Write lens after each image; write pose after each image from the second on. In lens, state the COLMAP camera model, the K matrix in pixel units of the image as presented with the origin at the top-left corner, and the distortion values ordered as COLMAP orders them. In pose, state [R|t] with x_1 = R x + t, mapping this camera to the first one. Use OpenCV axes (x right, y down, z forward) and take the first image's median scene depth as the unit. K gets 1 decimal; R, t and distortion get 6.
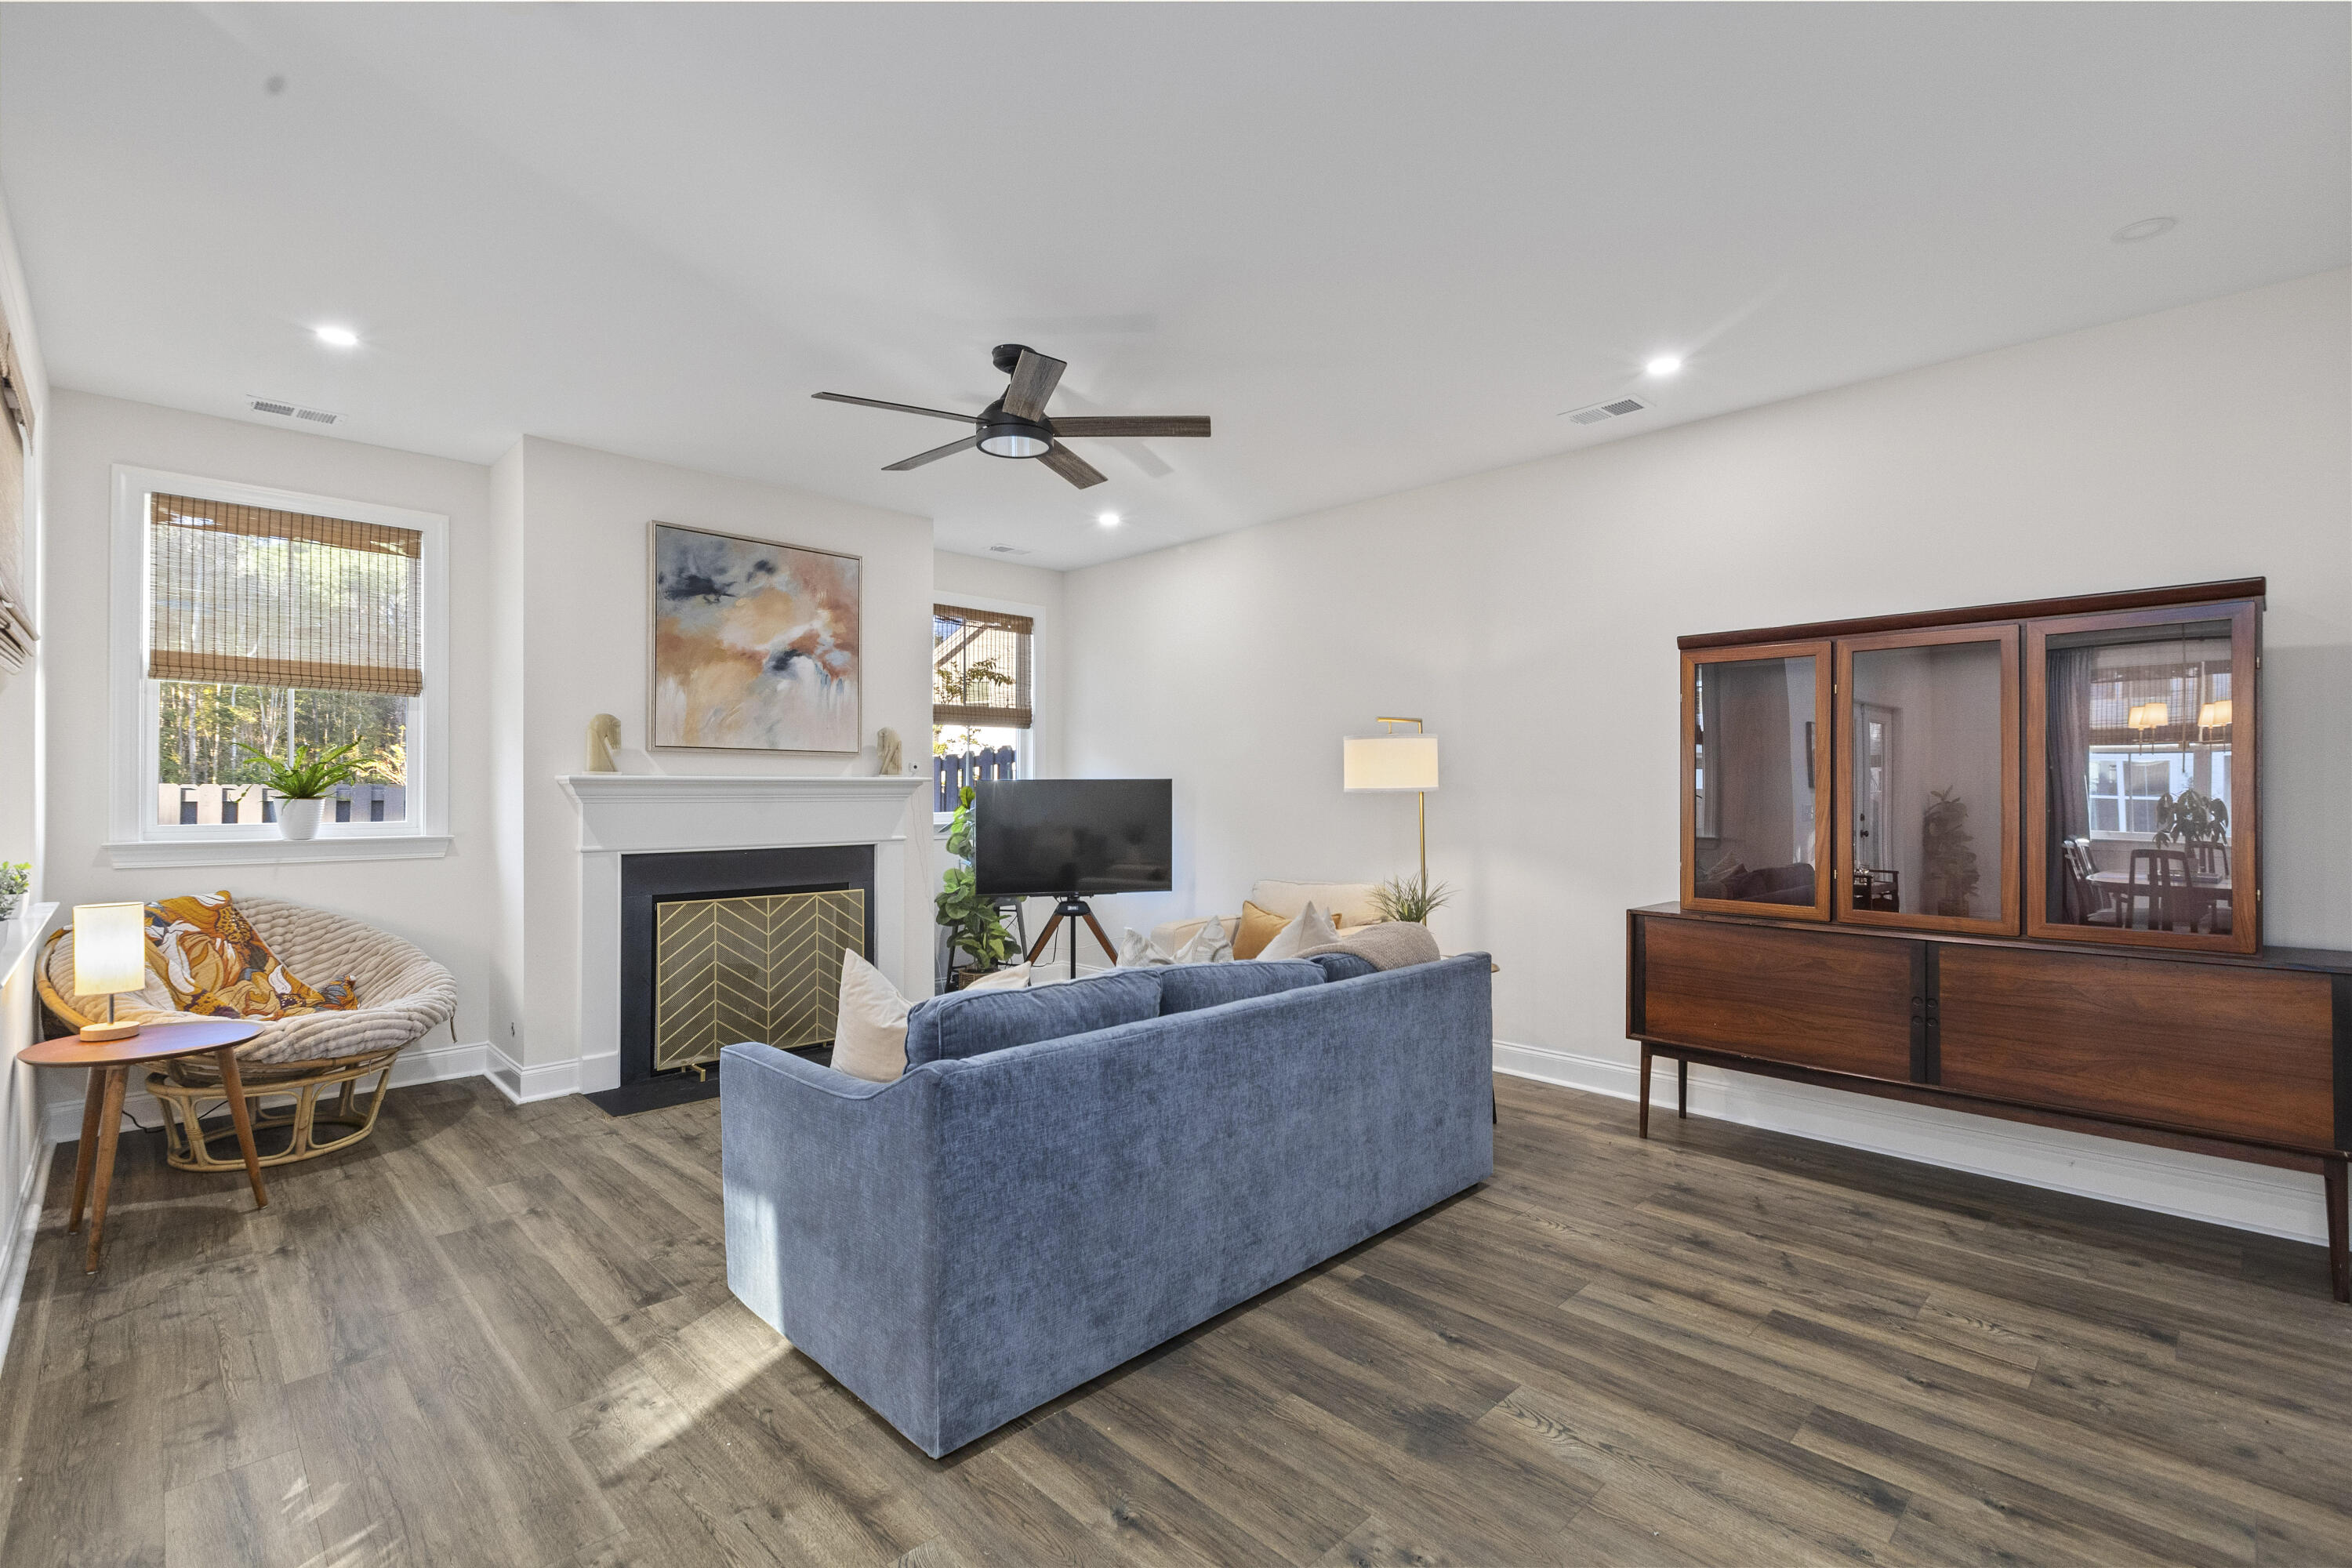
lens RADIAL K [[1058.1, 0, 1173.1], [0, 1058.1, 780.2], [0, 0, 1]] dist [0.001369, 0.000300]
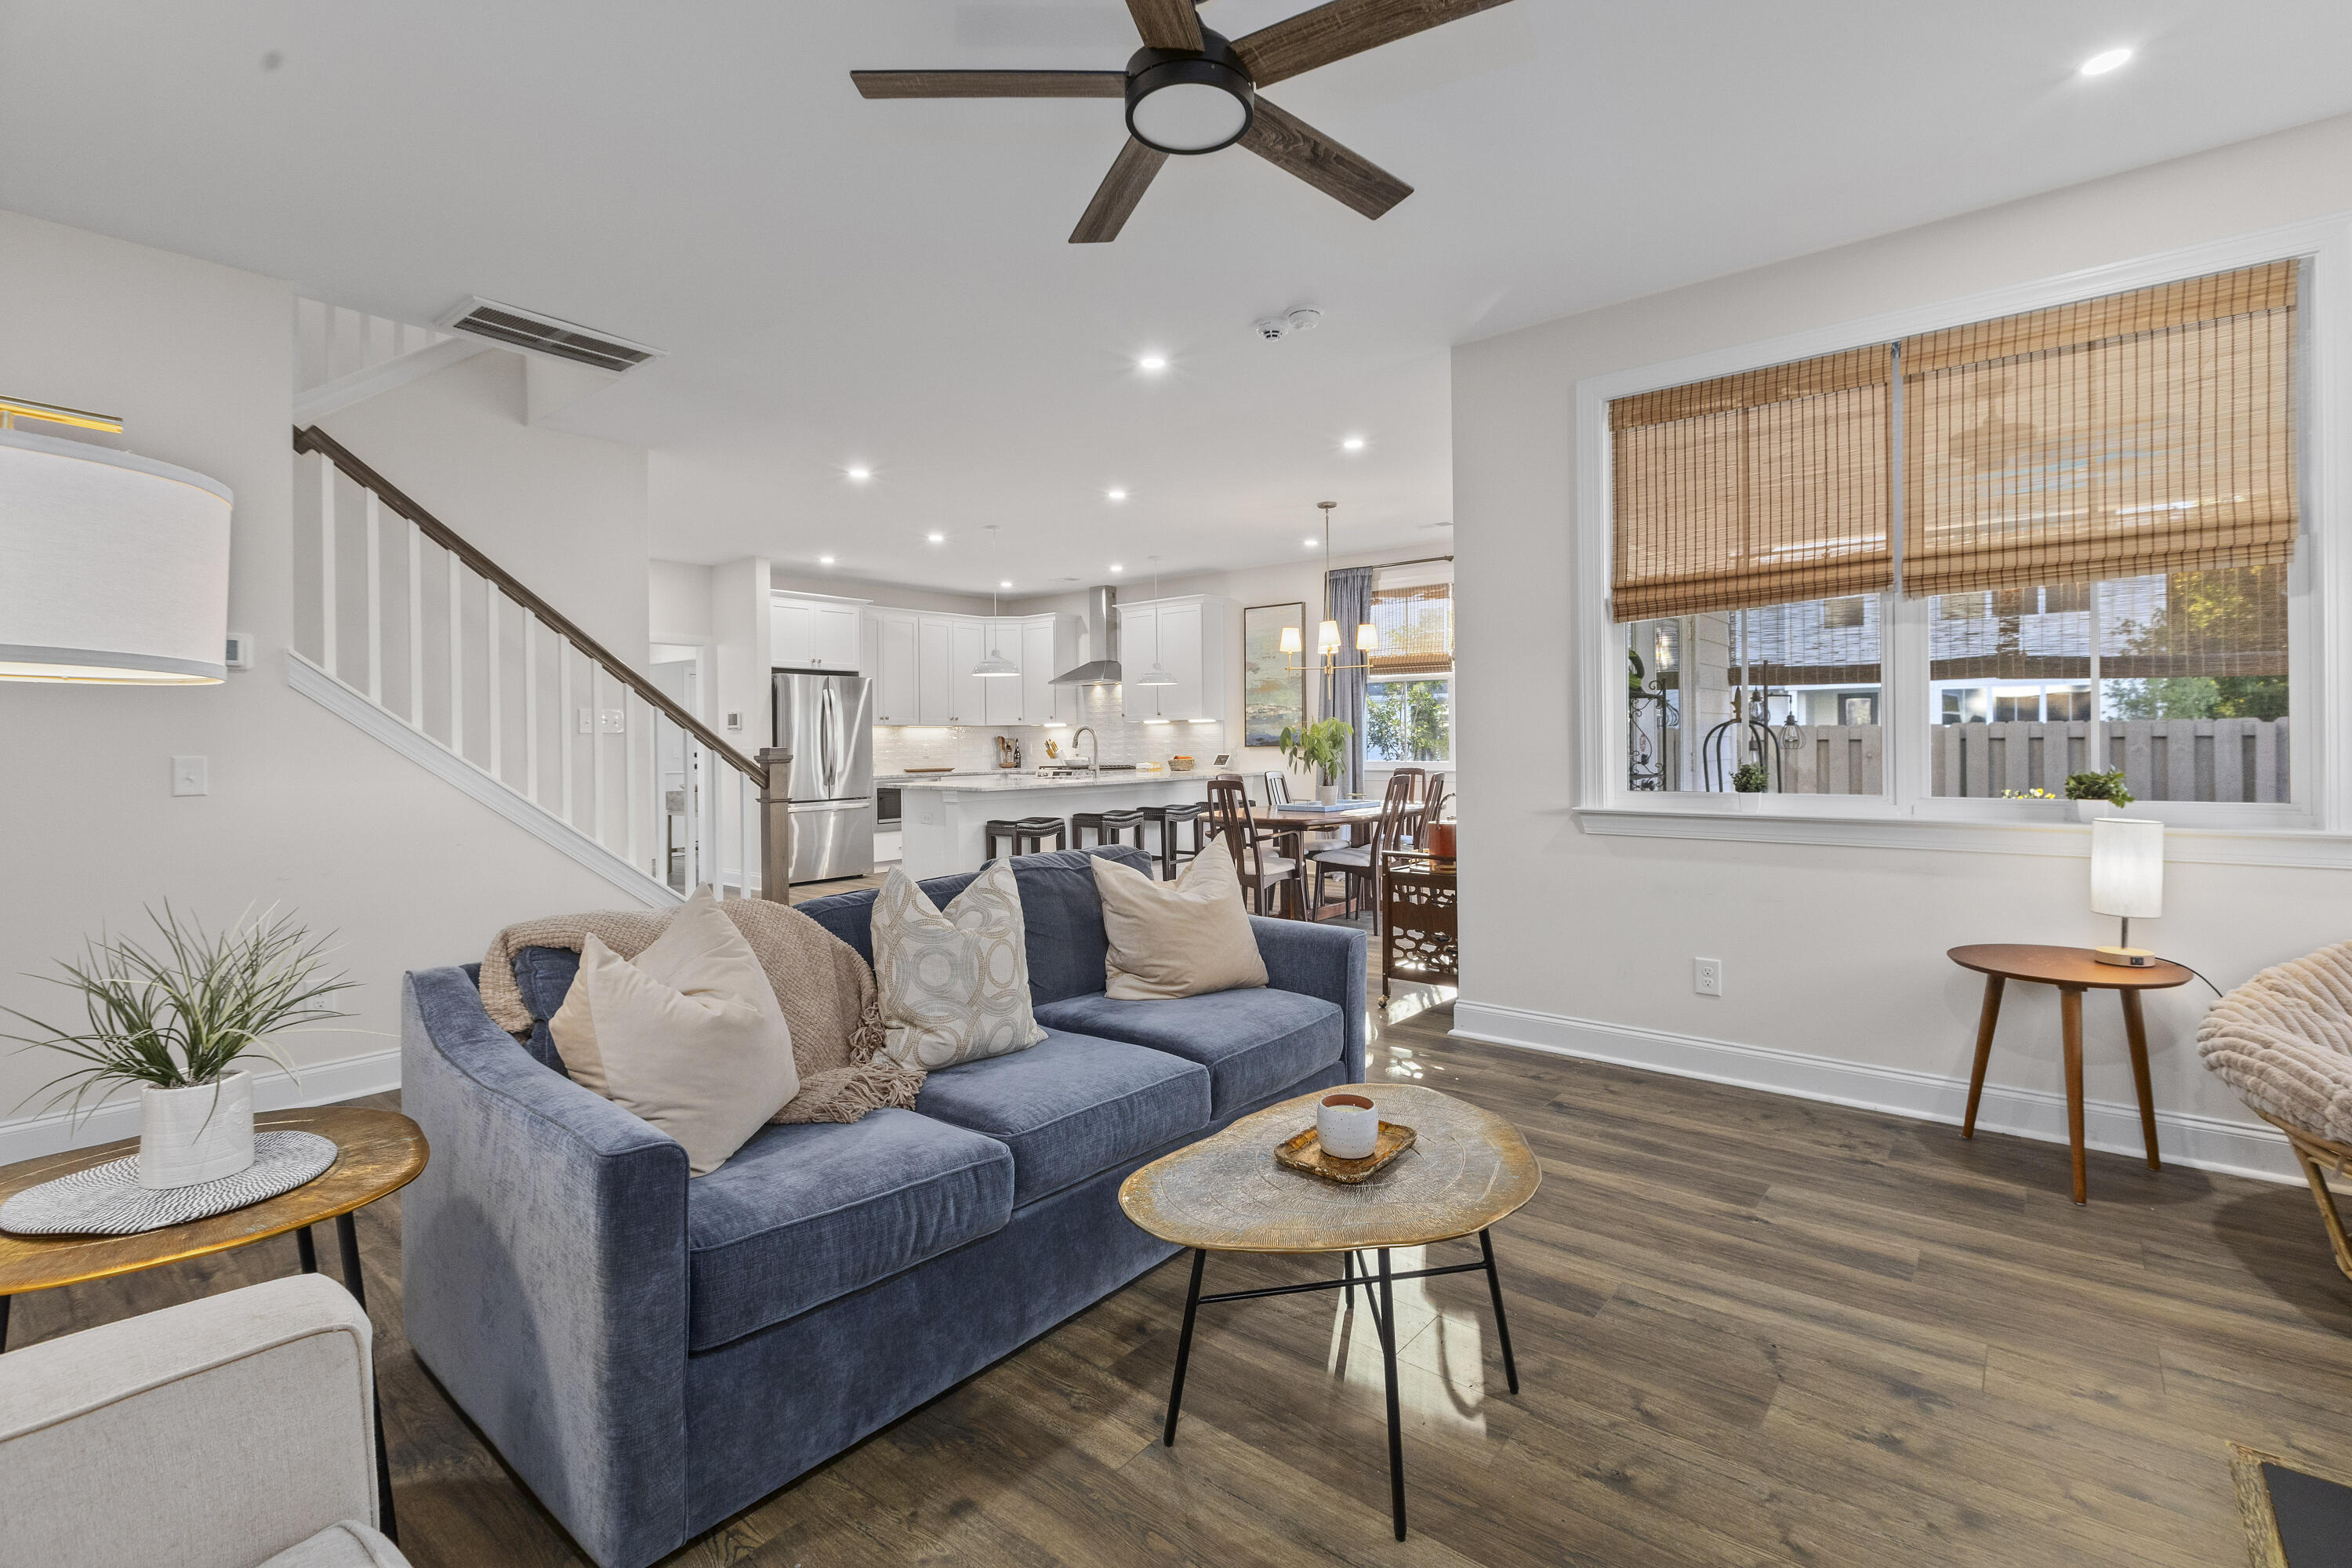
lens RADIAL K [[1058.1, 0, 1166.3], [0, 1058.1, 755.1], [0, 0, 1]] dist [0.001369, 0.000300]
pose [[-0.994957, 0.014179, -0.099296, -0.059670], [0.013870, 0.999897, 0.003801, 0.031888], [0.099339, 0.002405, -0.995051, 1.275674]]
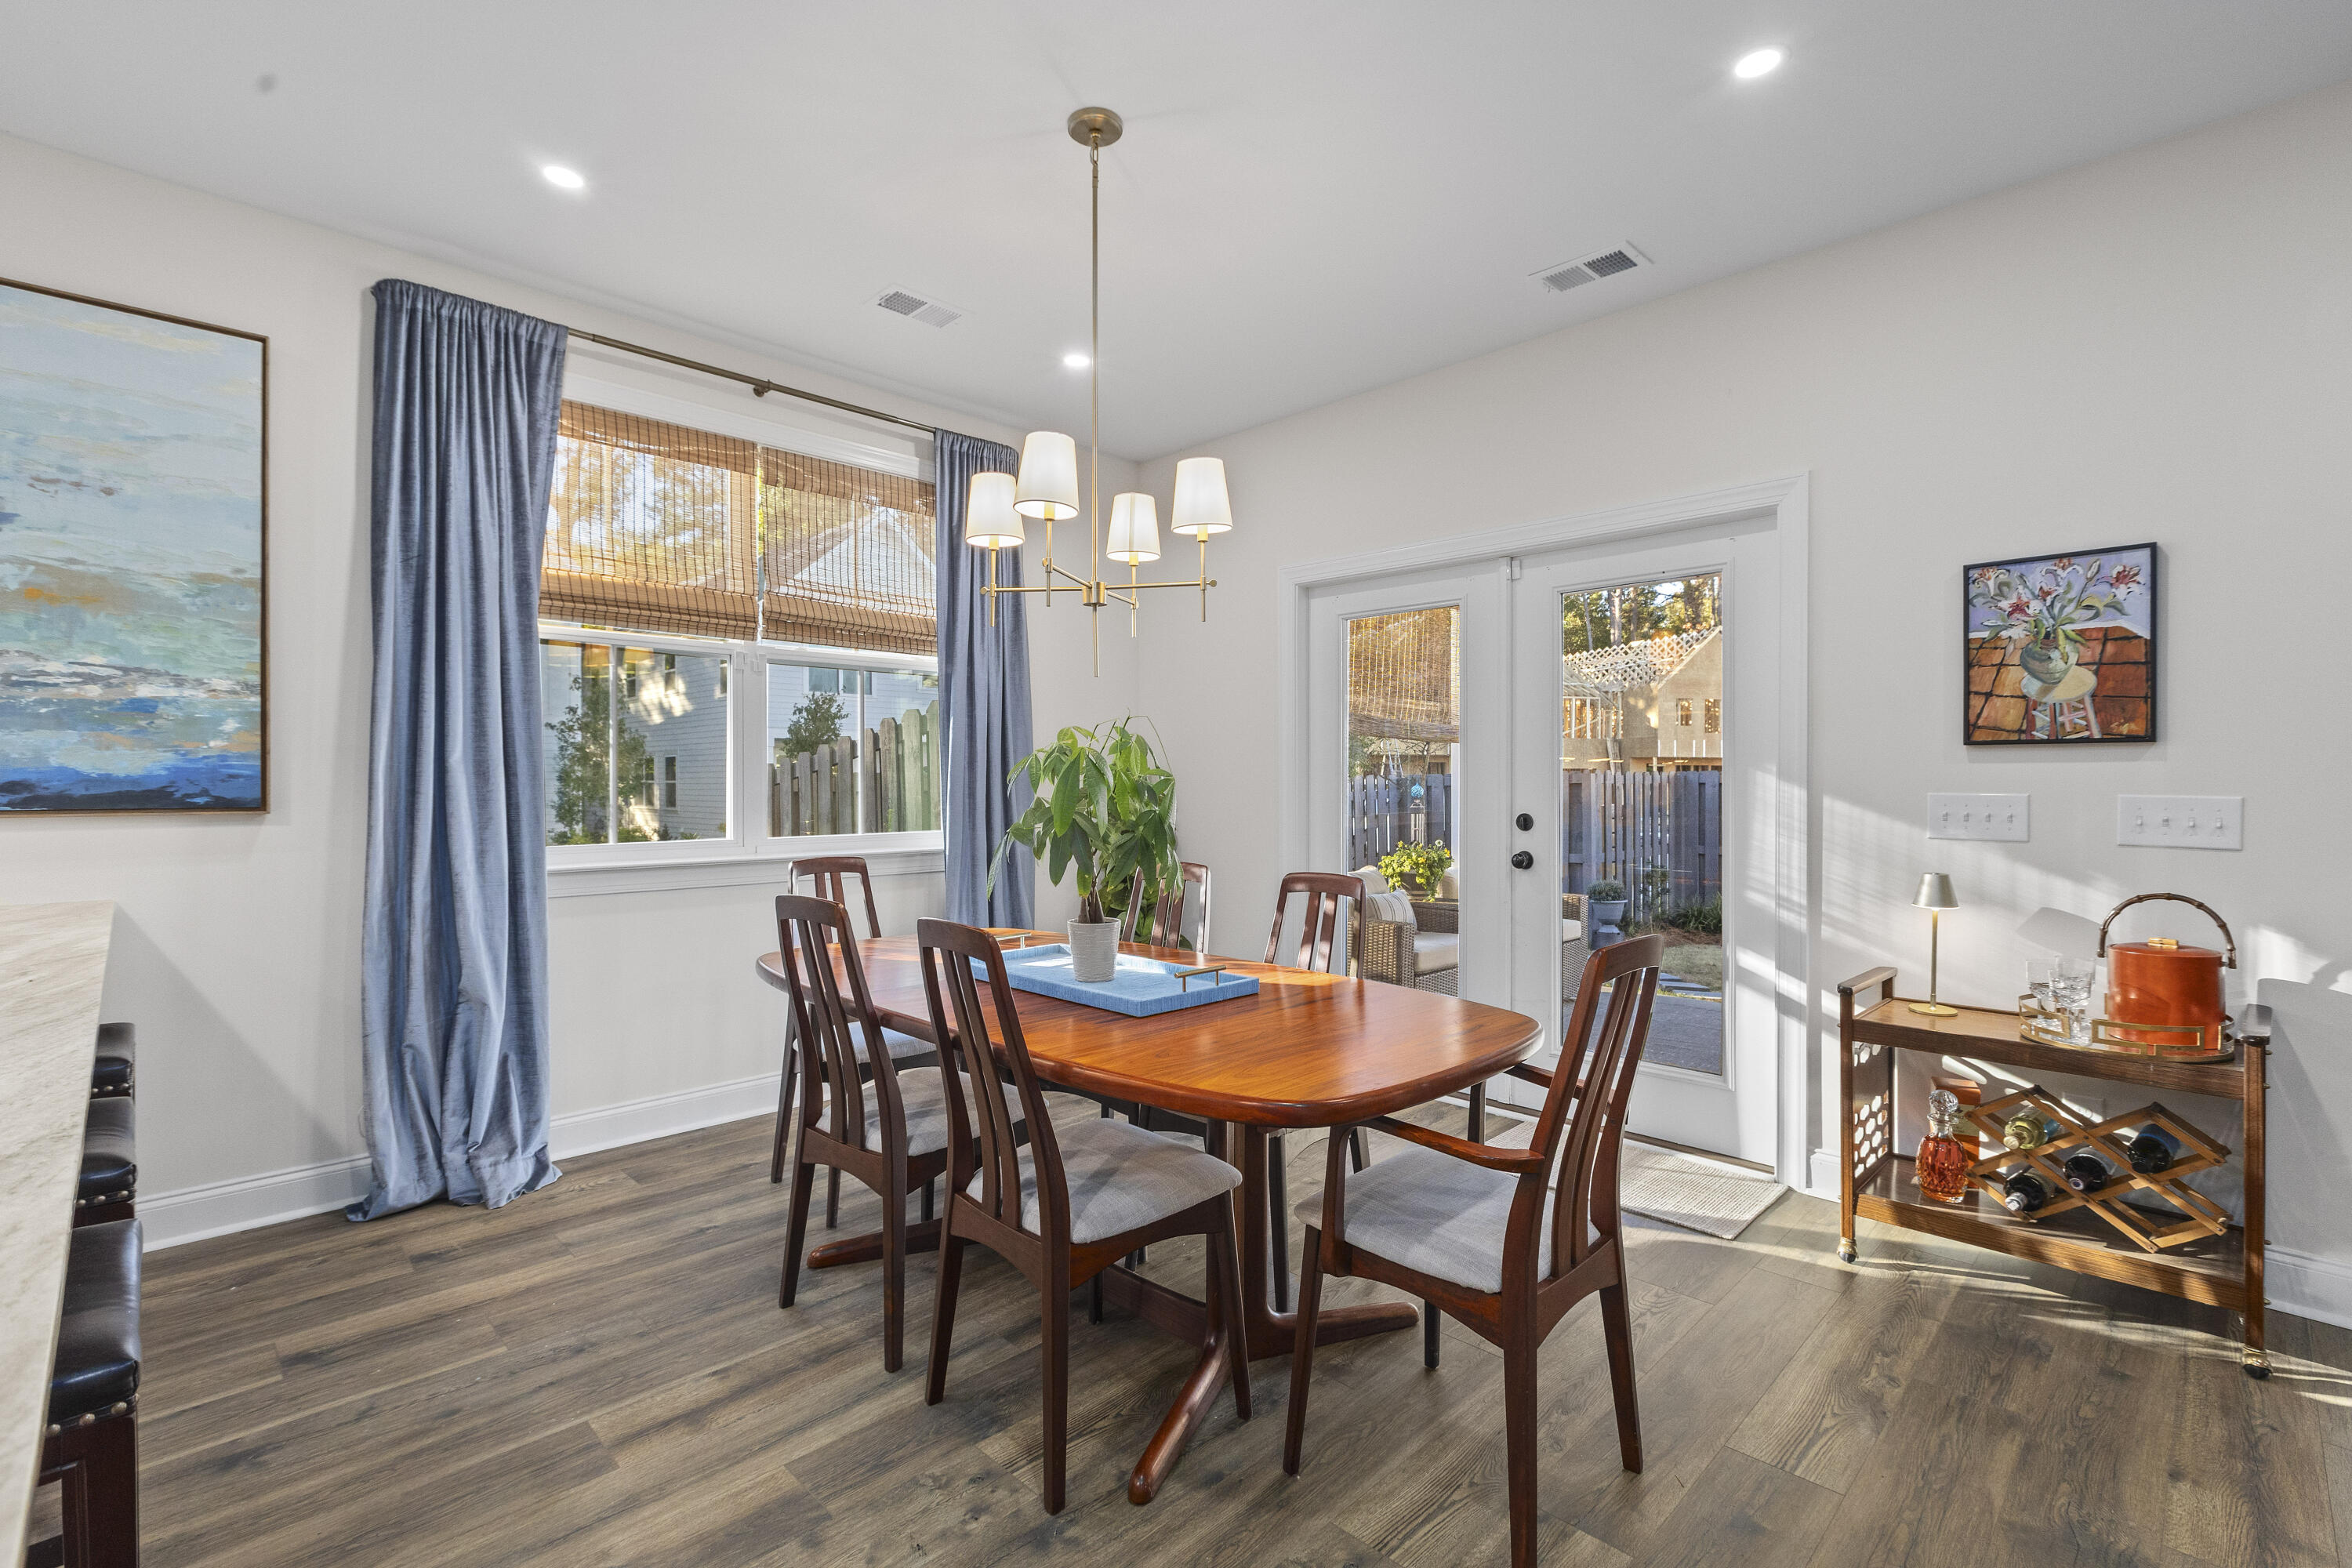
lens RADIAL K [[1058.1, 0, 1165.6], [0, 1058.1, 788.5], [0, 0, 1]] dist [0.001369, 0.000300]
pose [[0.005166, 0.008823, -0.999948, 0.103076], [0.009919, 0.999911, 0.008874, 0.012259], [0.999937, -0.009964, 0.005078, -0.250754]]
